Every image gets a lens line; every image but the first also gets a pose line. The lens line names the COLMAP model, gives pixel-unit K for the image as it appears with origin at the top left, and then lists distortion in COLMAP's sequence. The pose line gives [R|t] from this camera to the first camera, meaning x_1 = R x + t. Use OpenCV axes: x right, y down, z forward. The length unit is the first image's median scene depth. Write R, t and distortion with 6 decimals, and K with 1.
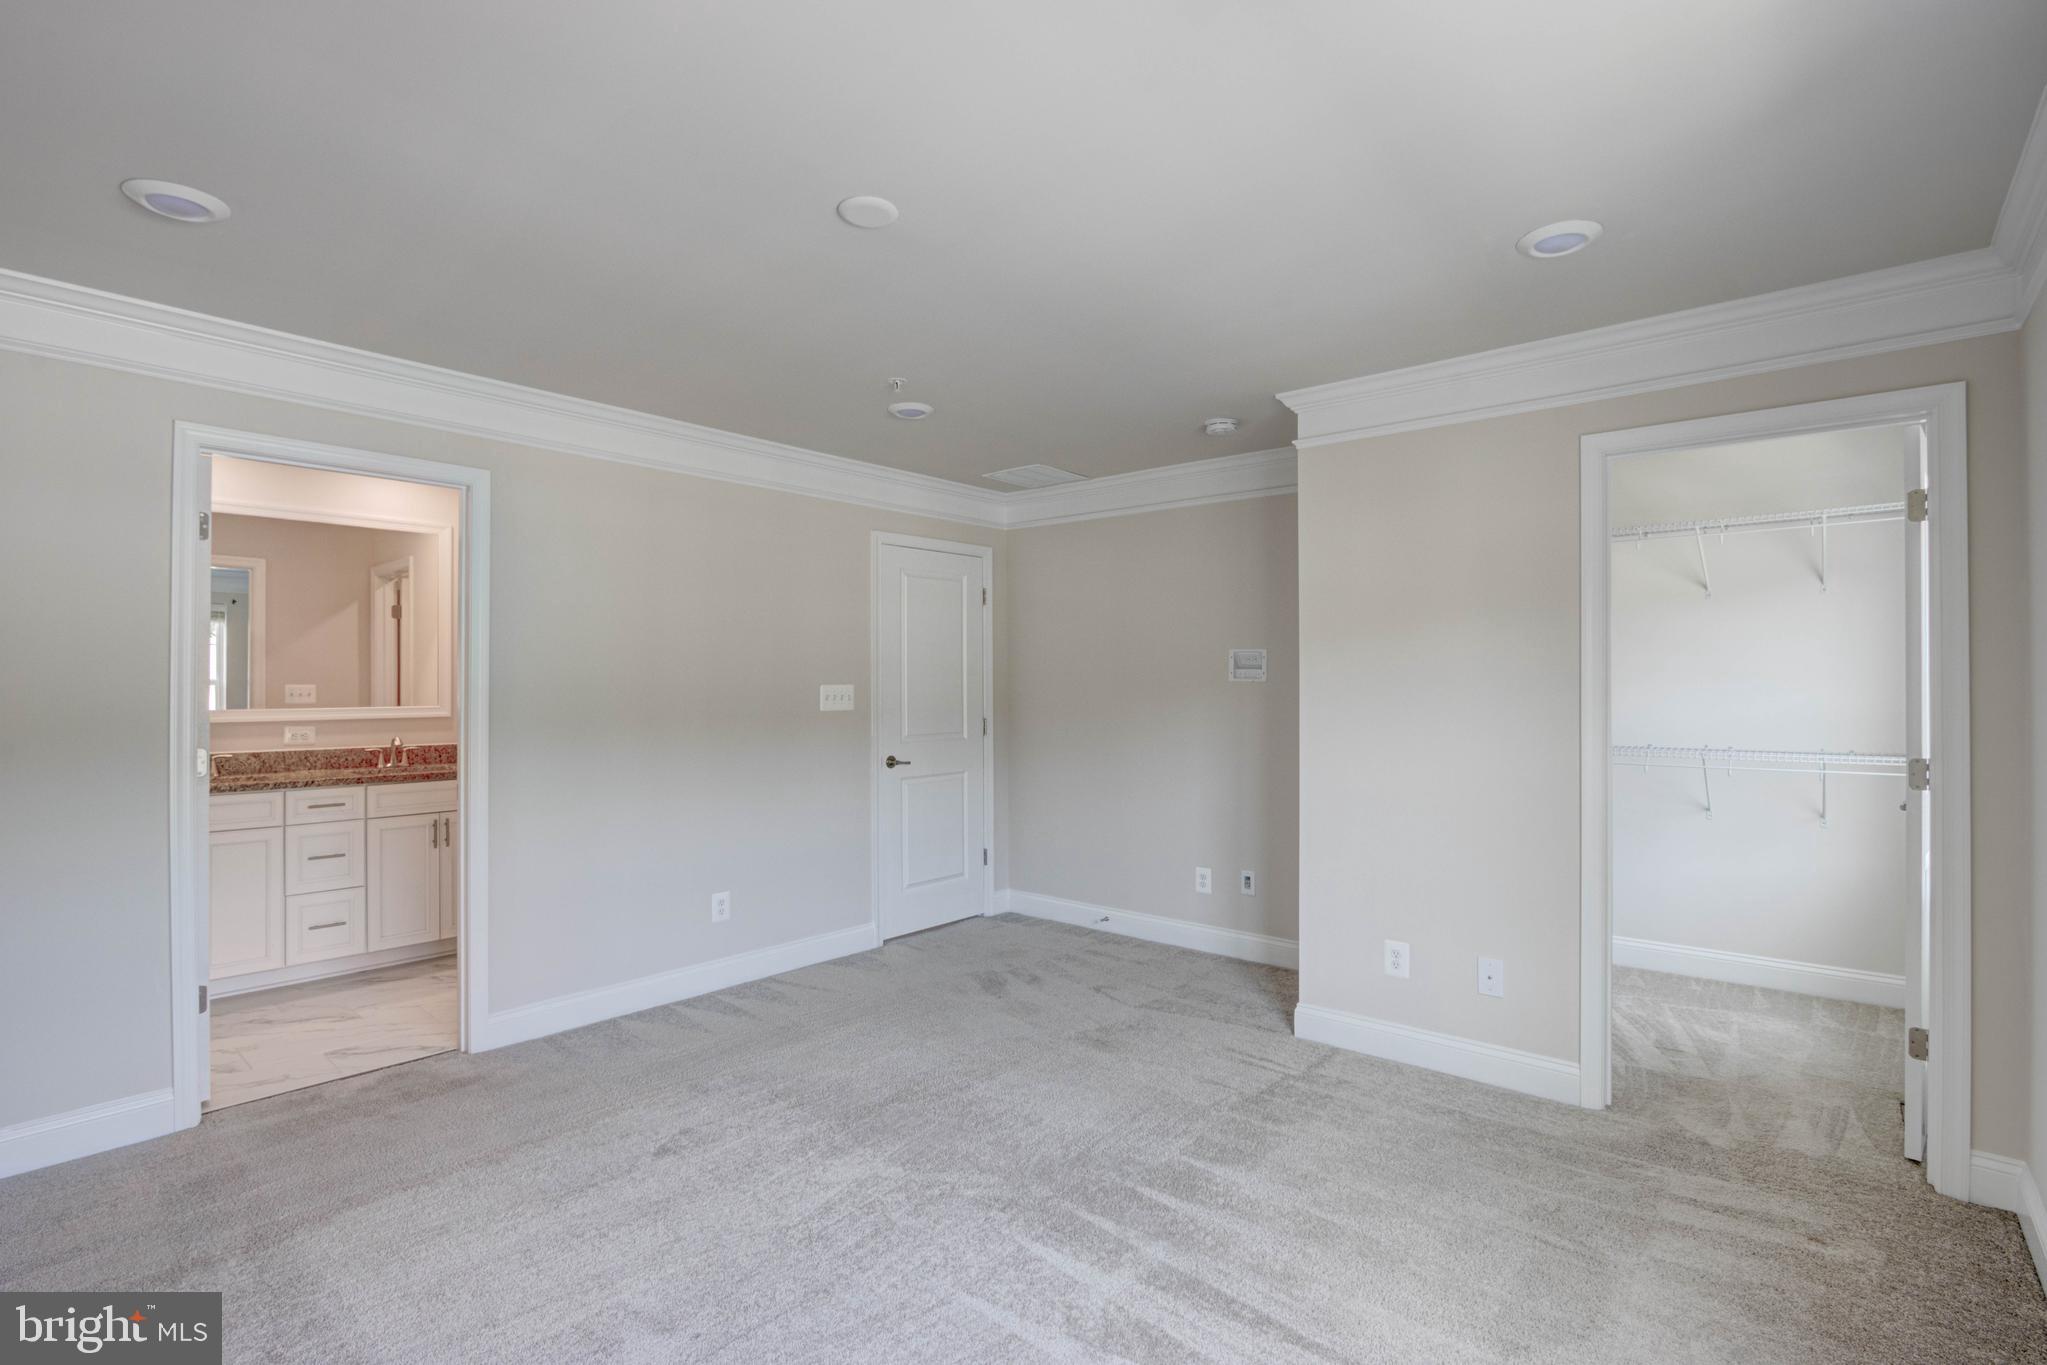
lens RADIAL K [[962.1, 0, 990.3], [0, 962.1, 676.8], [0, 0, 1]] dist [-0.001023, -0.000072]
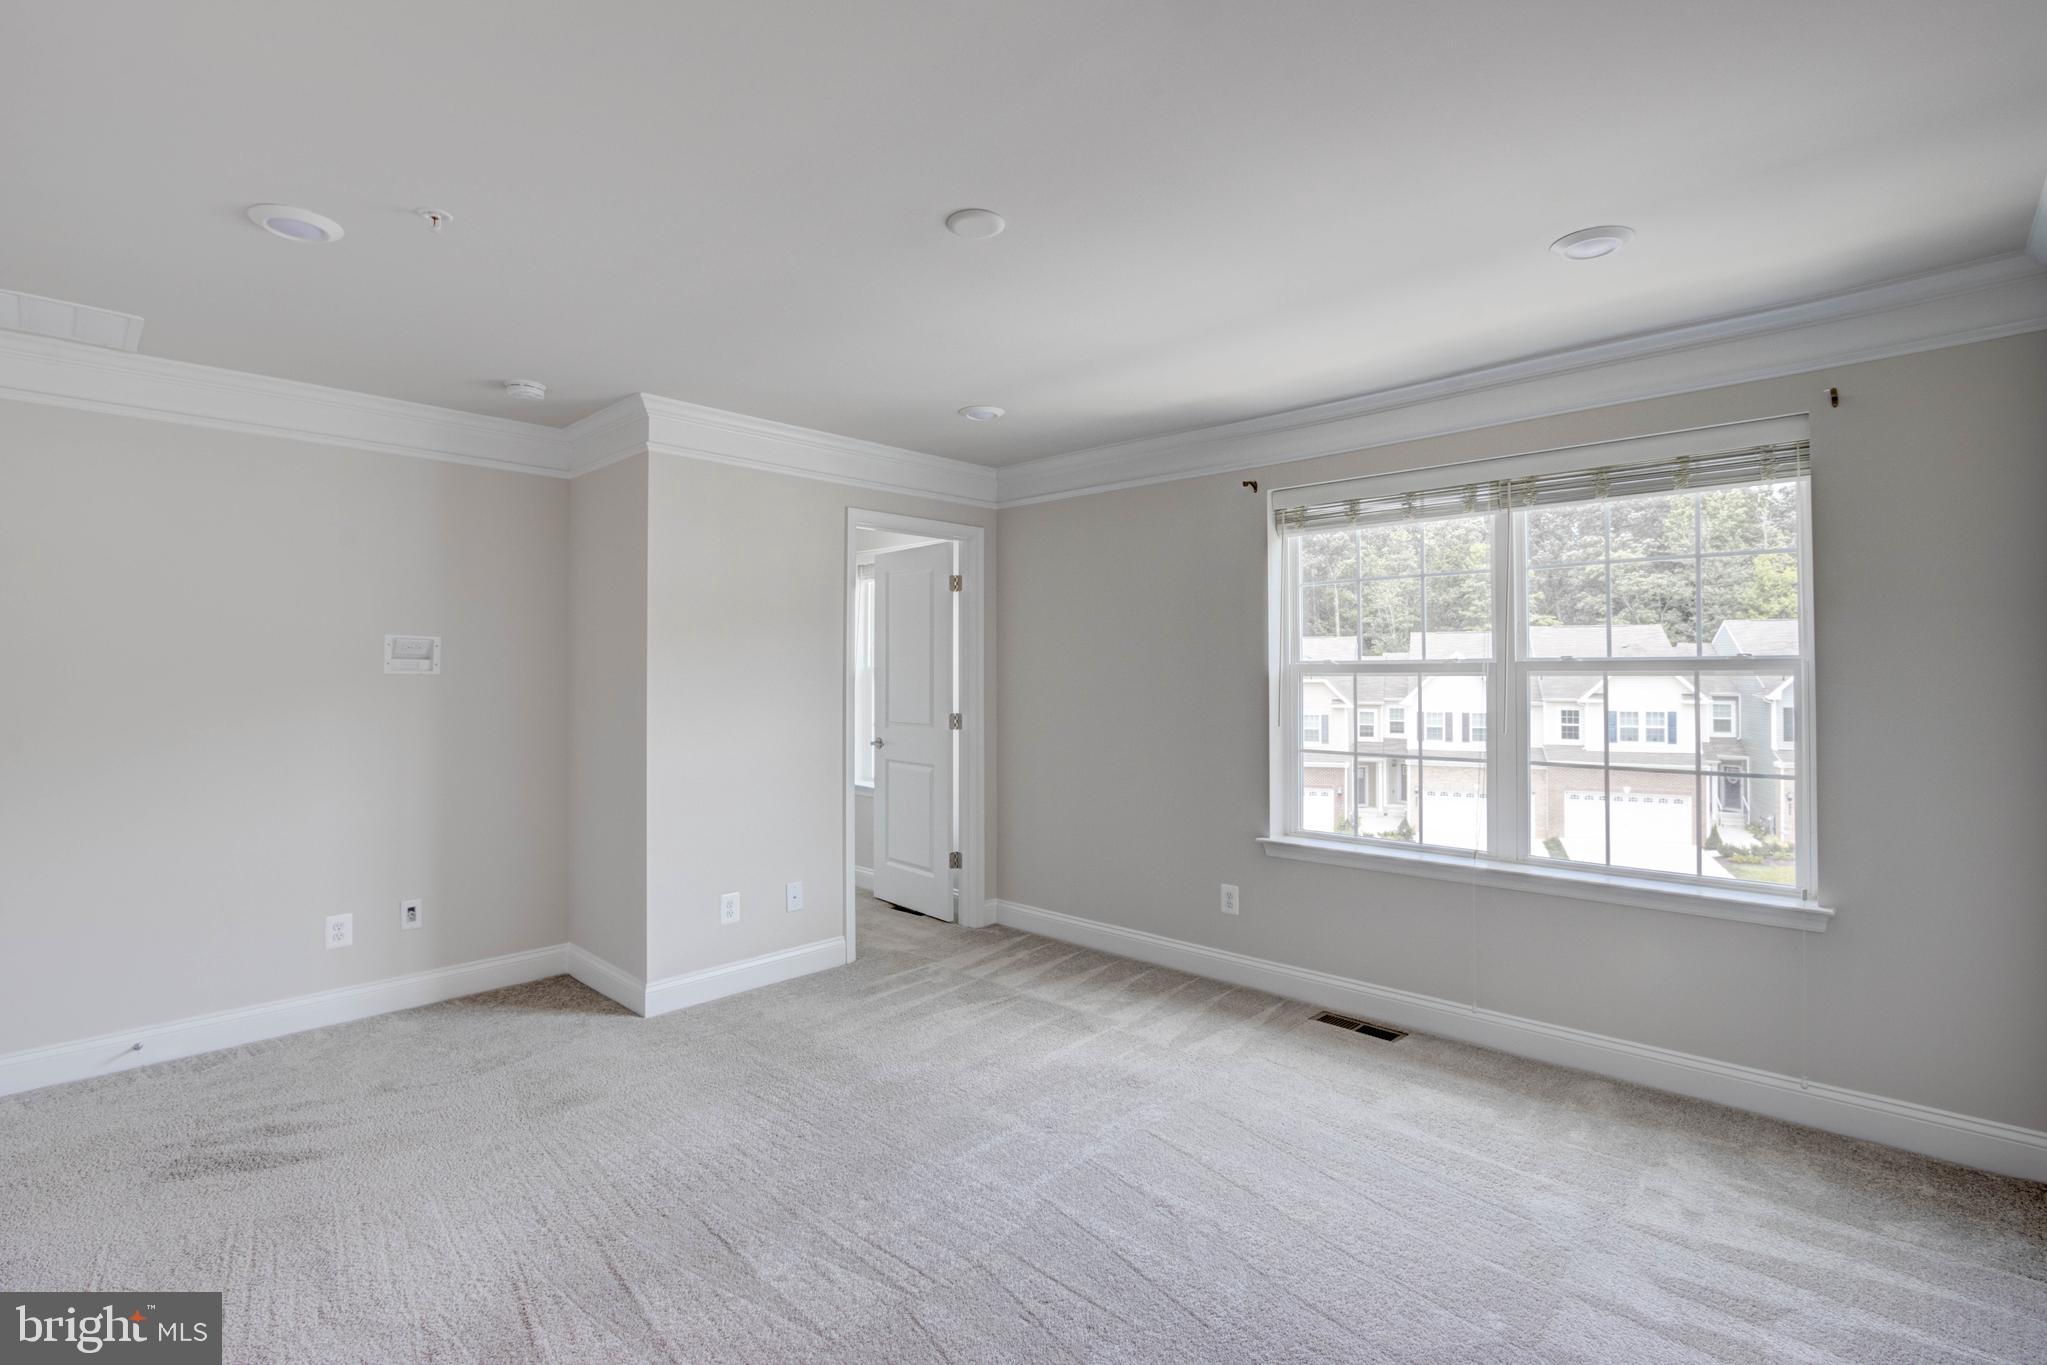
lens RADIAL K [[951.0, 0, 1036.3], [0, 951.0, 656.4], [0, 0, 1]] dist [-0.000696, 0.000631]
pose [[0.043942, 0.020392, 0.998826, -0.692992], [-0.003476, 0.999789, -0.020259, 0.005761], [-0.999028, -0.002582, 0.044004, 0.540029]]
